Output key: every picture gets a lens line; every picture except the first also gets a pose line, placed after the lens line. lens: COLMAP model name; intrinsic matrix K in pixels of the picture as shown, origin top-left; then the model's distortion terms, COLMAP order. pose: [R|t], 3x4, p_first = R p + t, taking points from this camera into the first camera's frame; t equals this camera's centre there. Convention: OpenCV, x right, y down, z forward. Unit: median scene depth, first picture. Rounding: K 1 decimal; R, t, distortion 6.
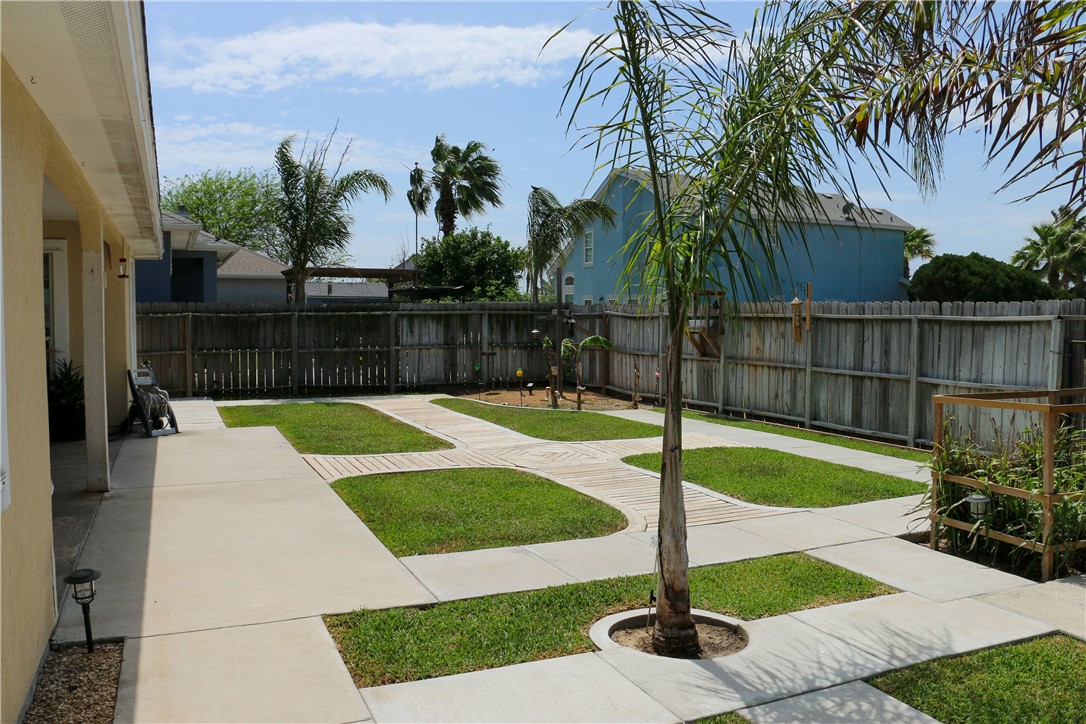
lens RADIAL K [[890.1, 0, 554.1], [0, 890.1, 363.0], [0, 0, 1]] dist [-0.175096, 0.151334]
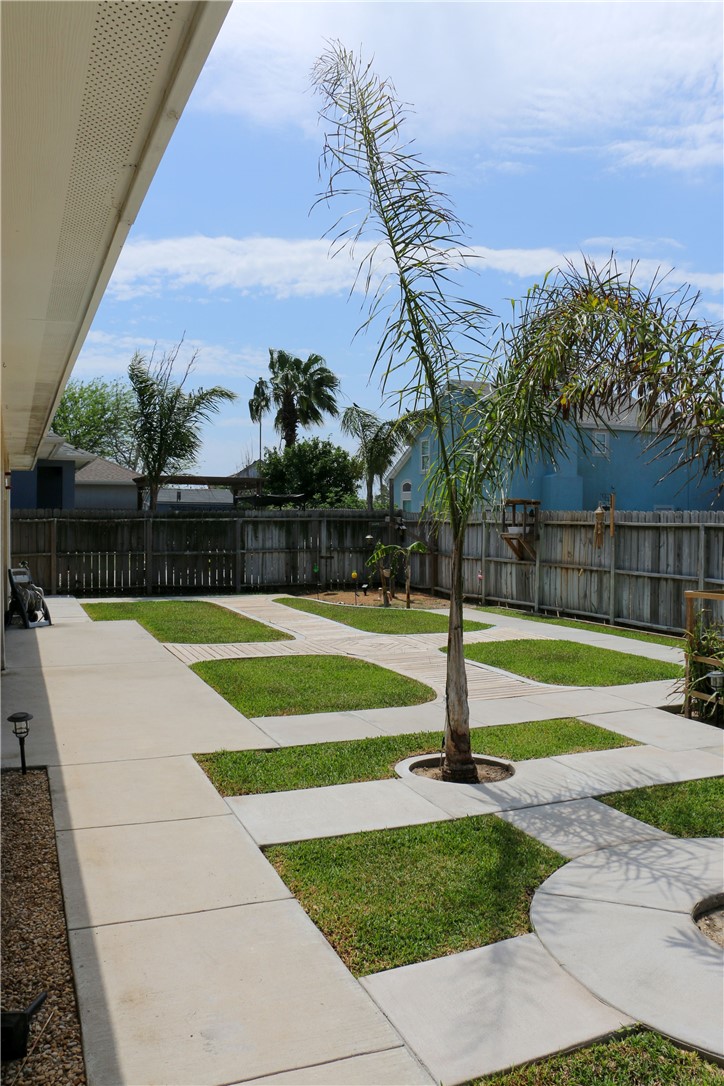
lens RADIAL K [[890.1, 0, 369.2], [0, 890.1, 525.0], [0, 0, 1]] dist [-0.175096, 0.151334]
pose [[0.999557, 0.002097, -0.029698, 0.017152], [-0.003502, 0.998872, -0.047345, 0.002315], [0.029565, 0.047428, 0.998437, -0.143840]]
